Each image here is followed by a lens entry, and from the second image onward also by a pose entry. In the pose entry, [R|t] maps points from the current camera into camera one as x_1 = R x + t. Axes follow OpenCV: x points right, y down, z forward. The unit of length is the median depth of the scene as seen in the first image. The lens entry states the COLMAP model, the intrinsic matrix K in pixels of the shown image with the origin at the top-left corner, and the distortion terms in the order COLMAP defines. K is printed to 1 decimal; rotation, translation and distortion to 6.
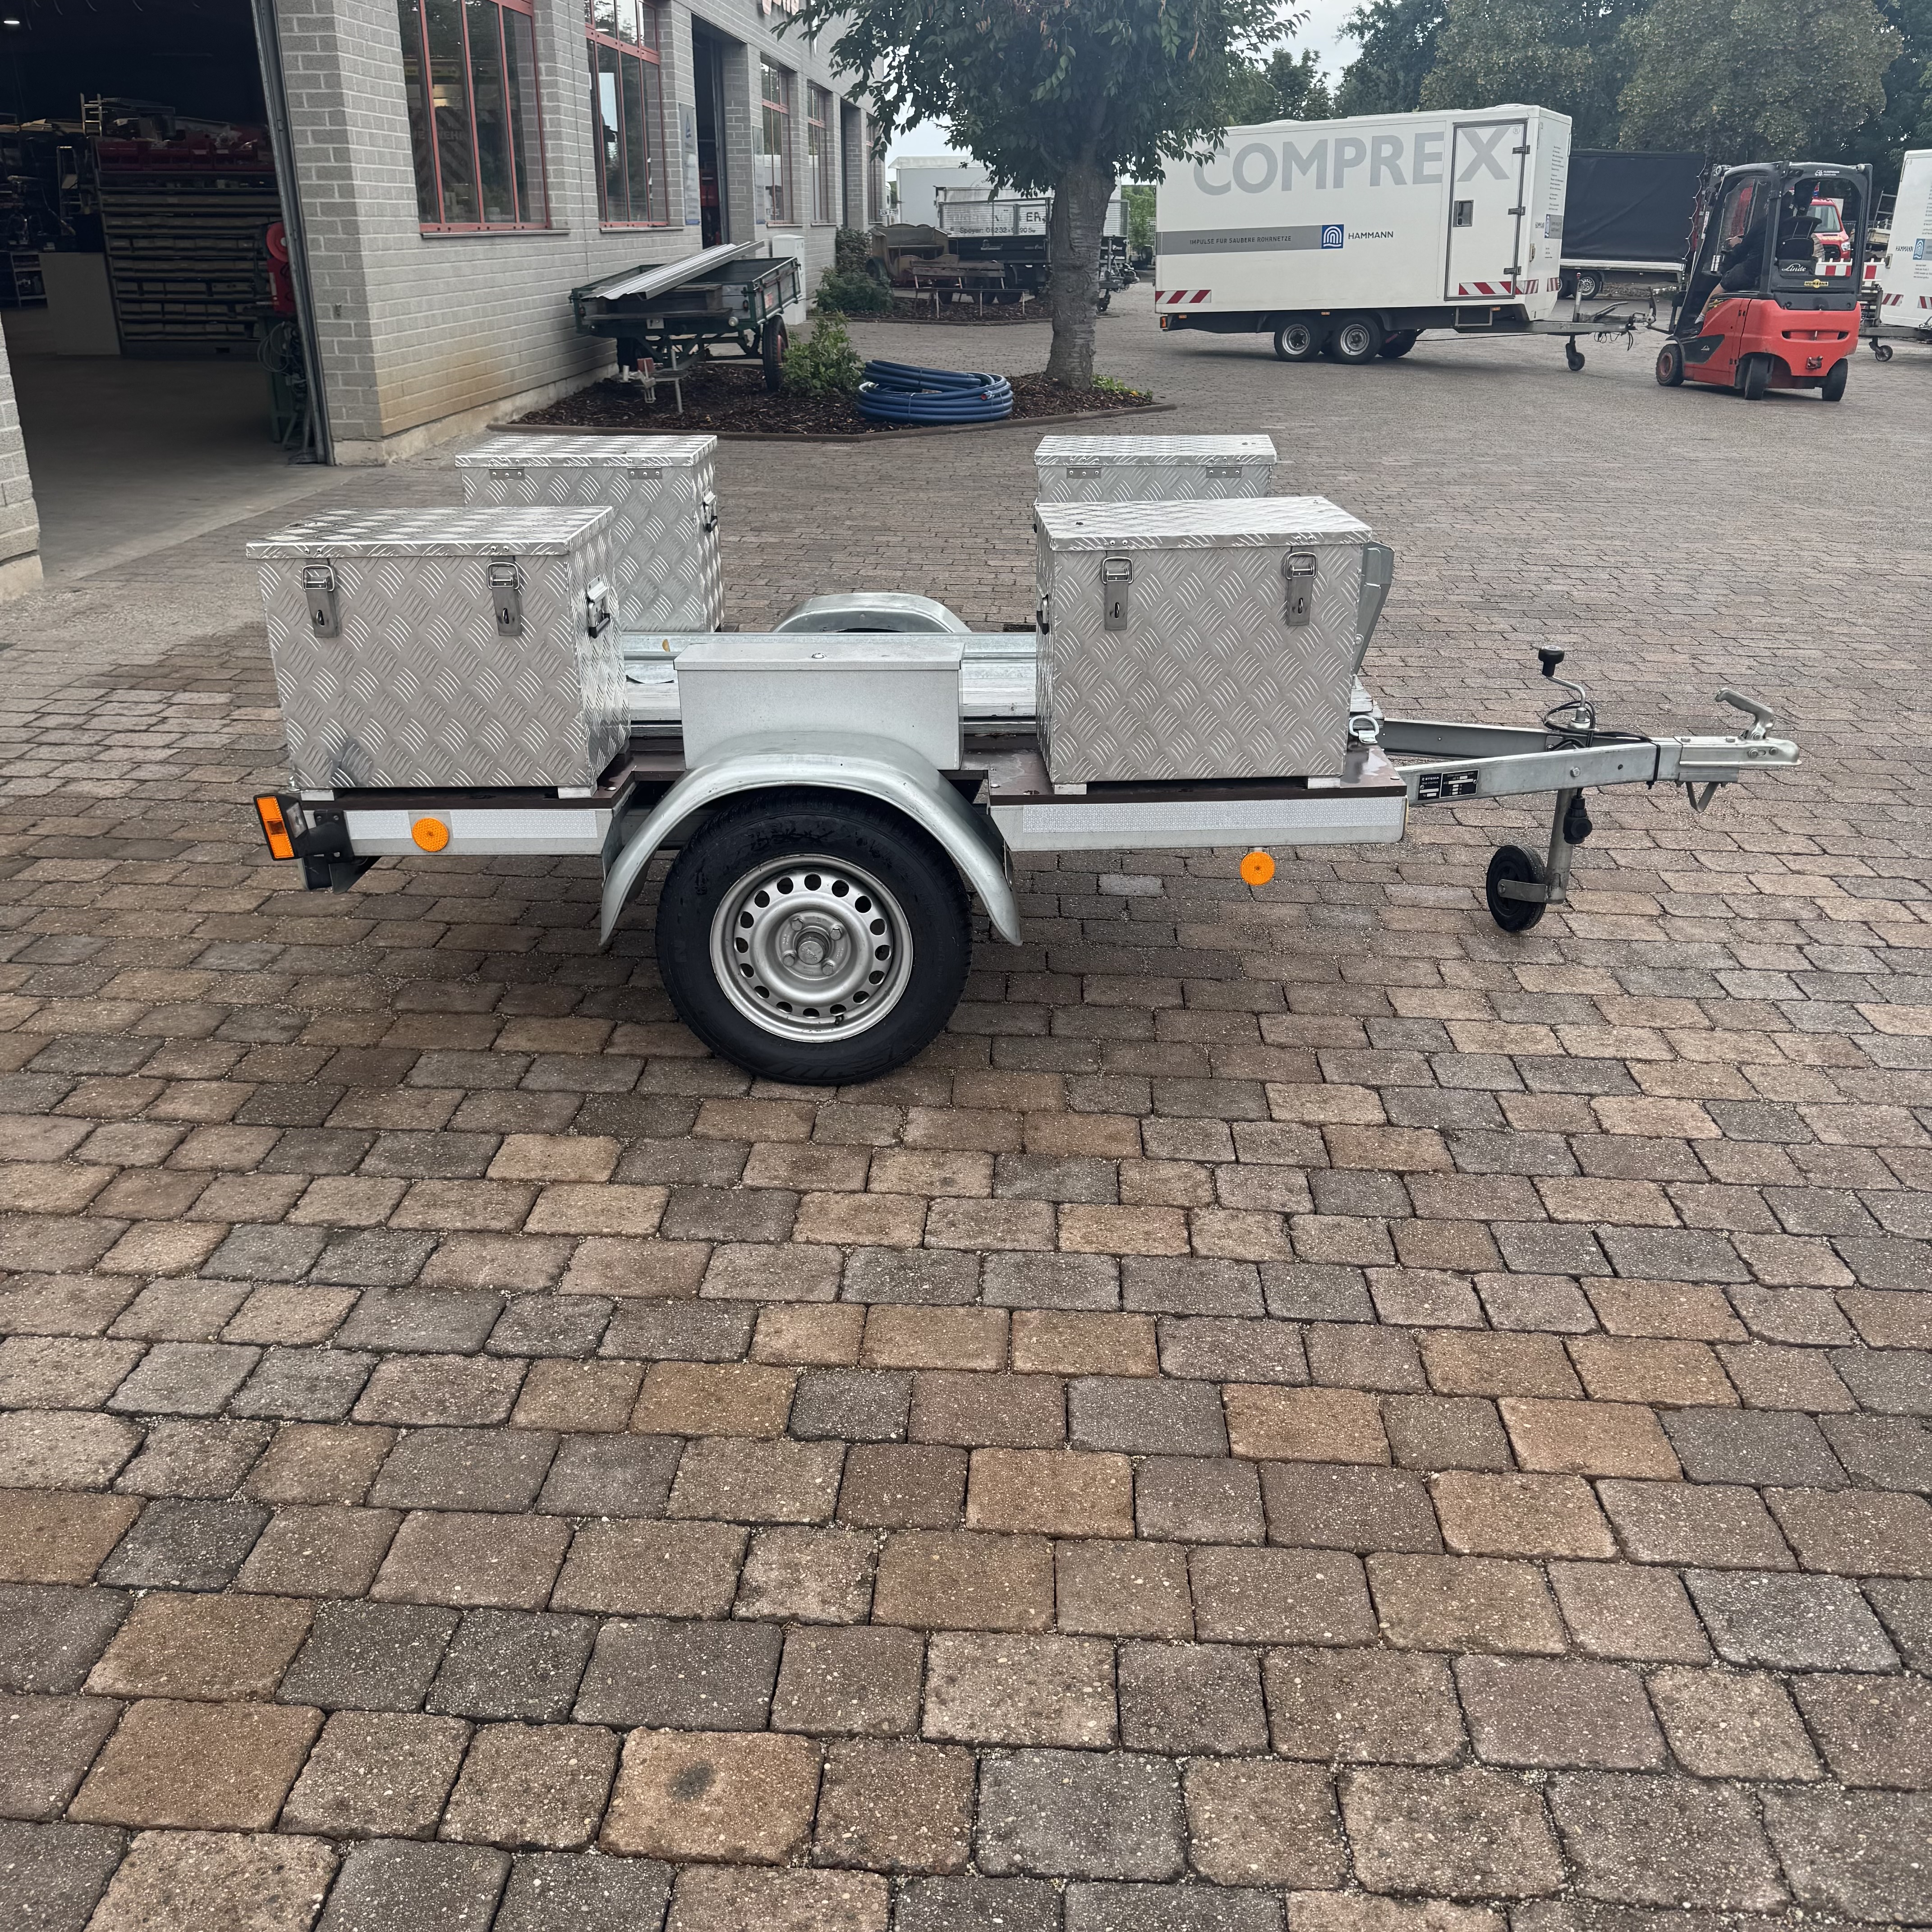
lens RADIAL K [[1819.0, 0, 972.4], [0, 1819.0, 974.6], [0, 0, 1]] dist [0.005635, 0.000000]
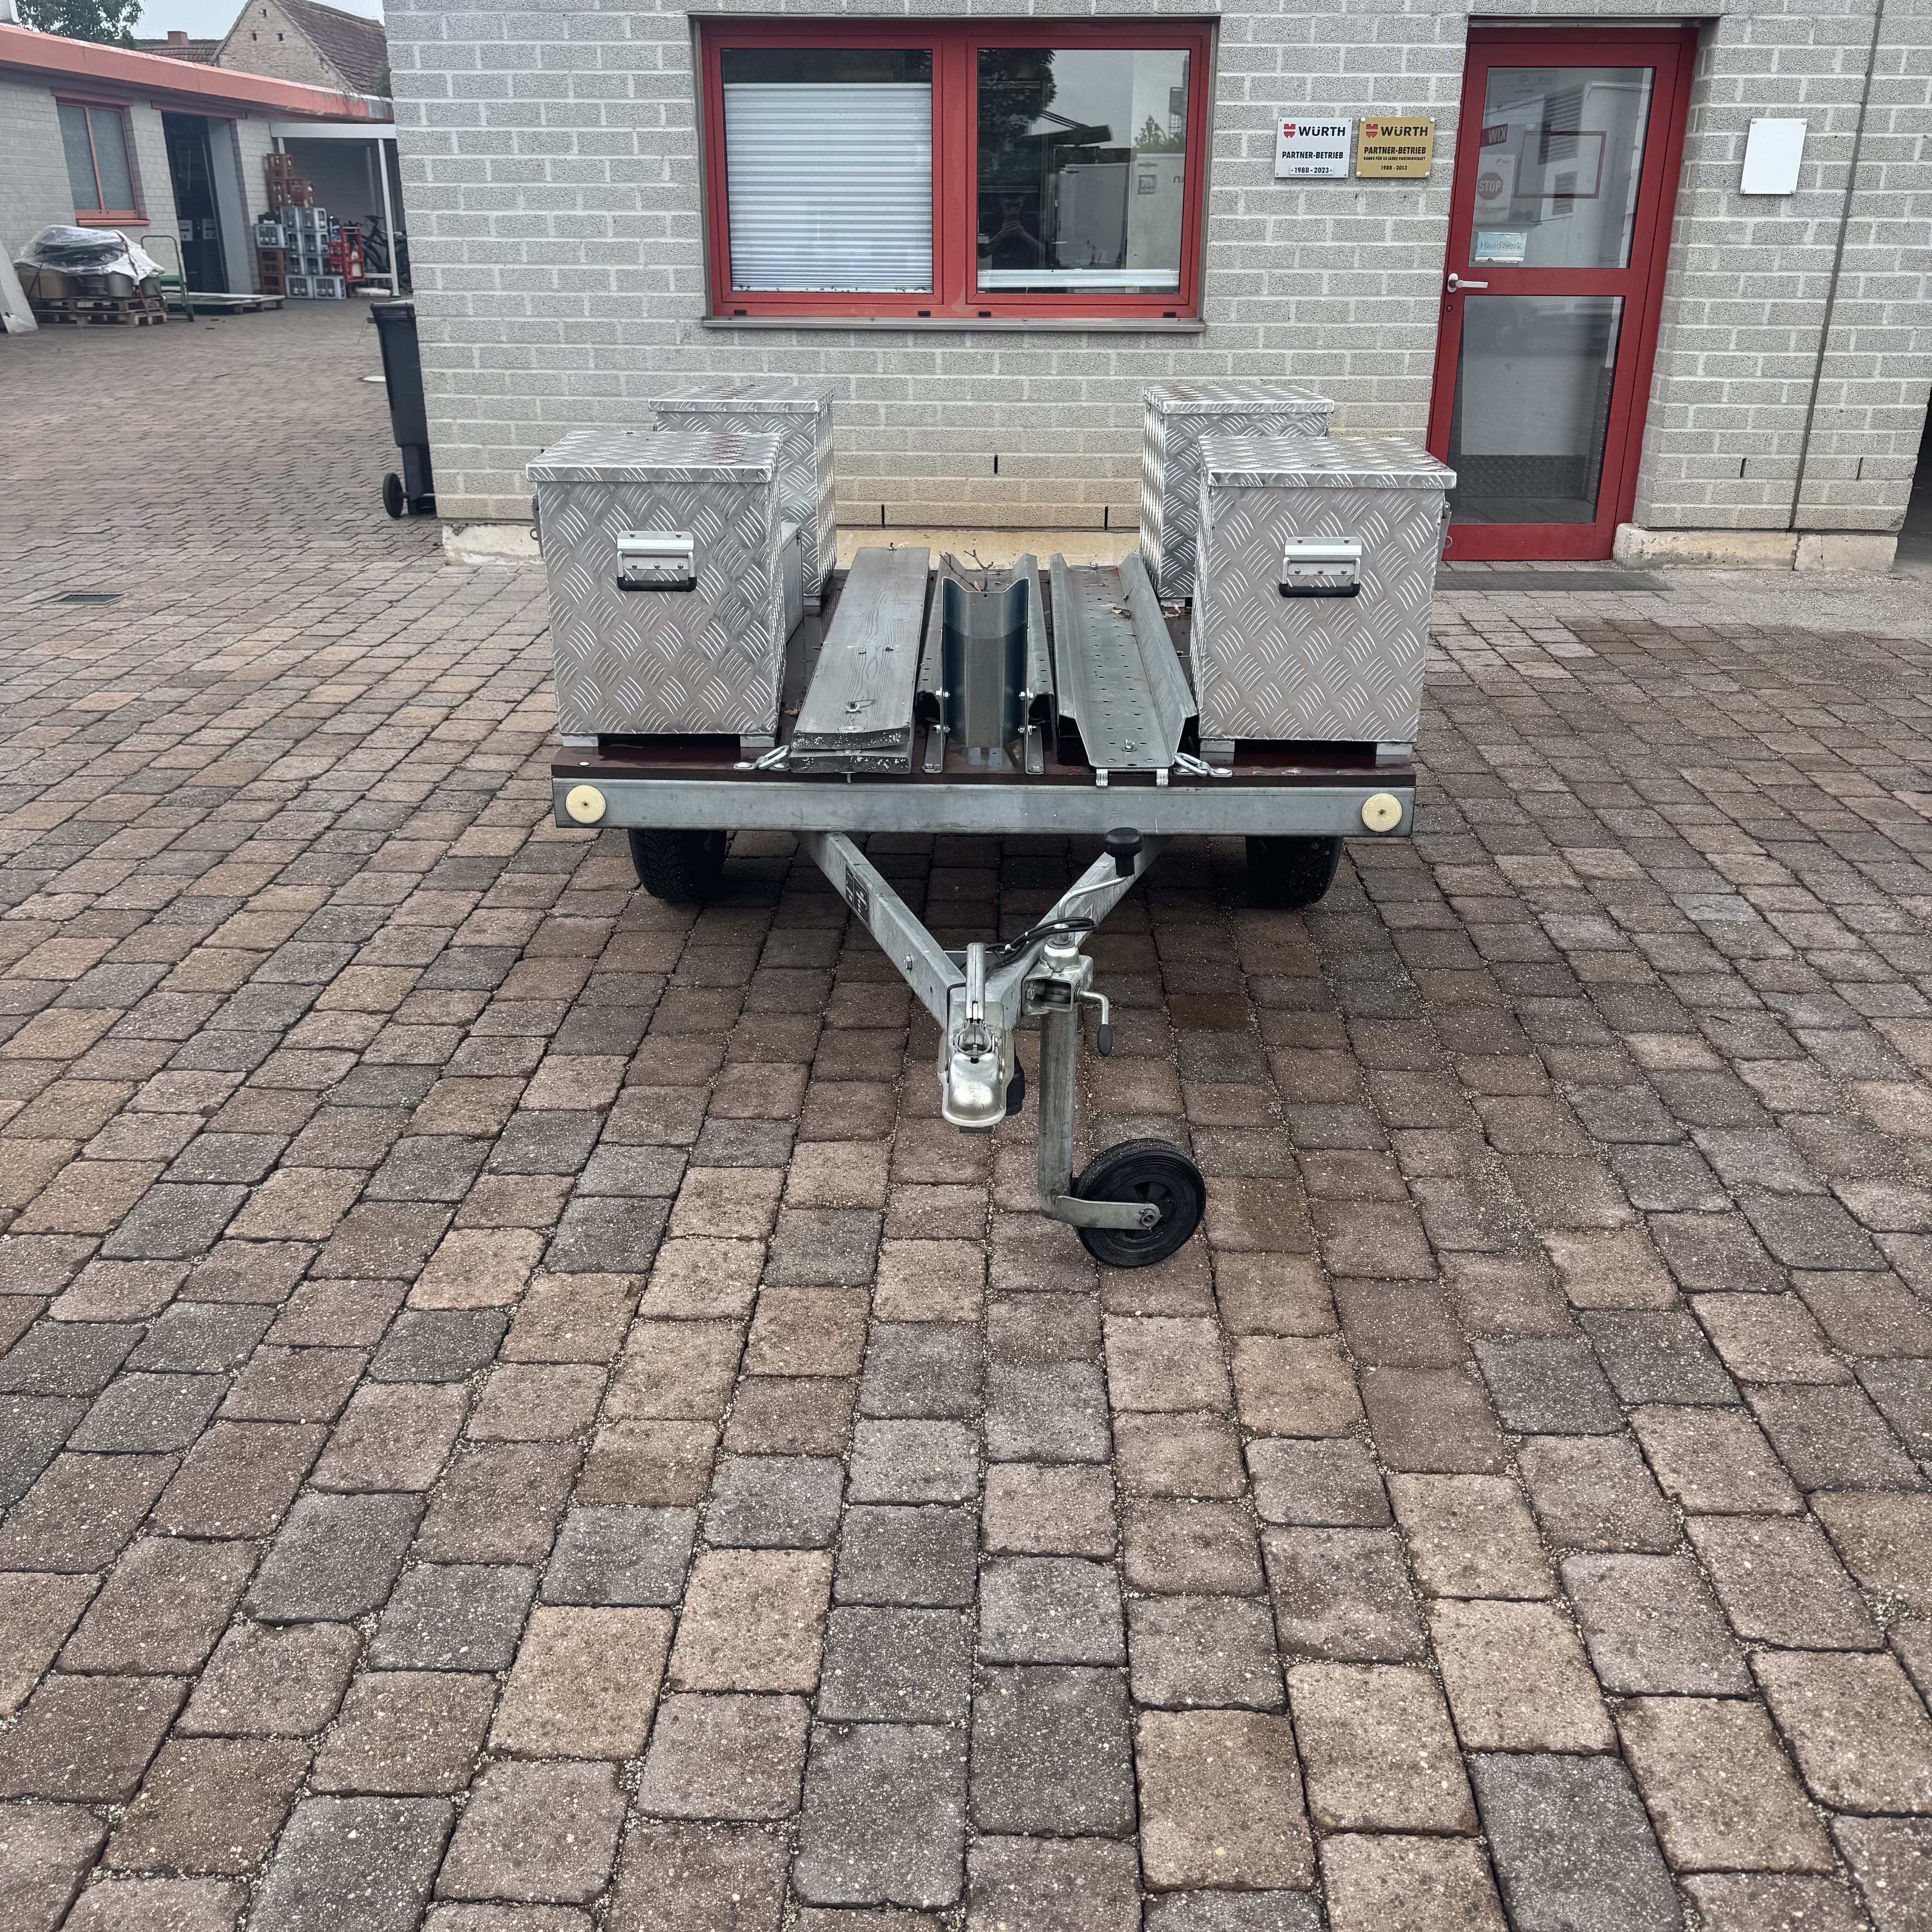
lens RADIAL K [[1819.0, 0, 970.0], [0, 1819.0, 977.8], [0, 0, 1]] dist [0.005635, 0.000000]
pose [[0.017481, 0.382552, -0.923768, 1.019144], [-0.388114, 0.854059, 0.346340, -0.371282], [0.921446, 0.352473, 0.163404, 0.985748]]
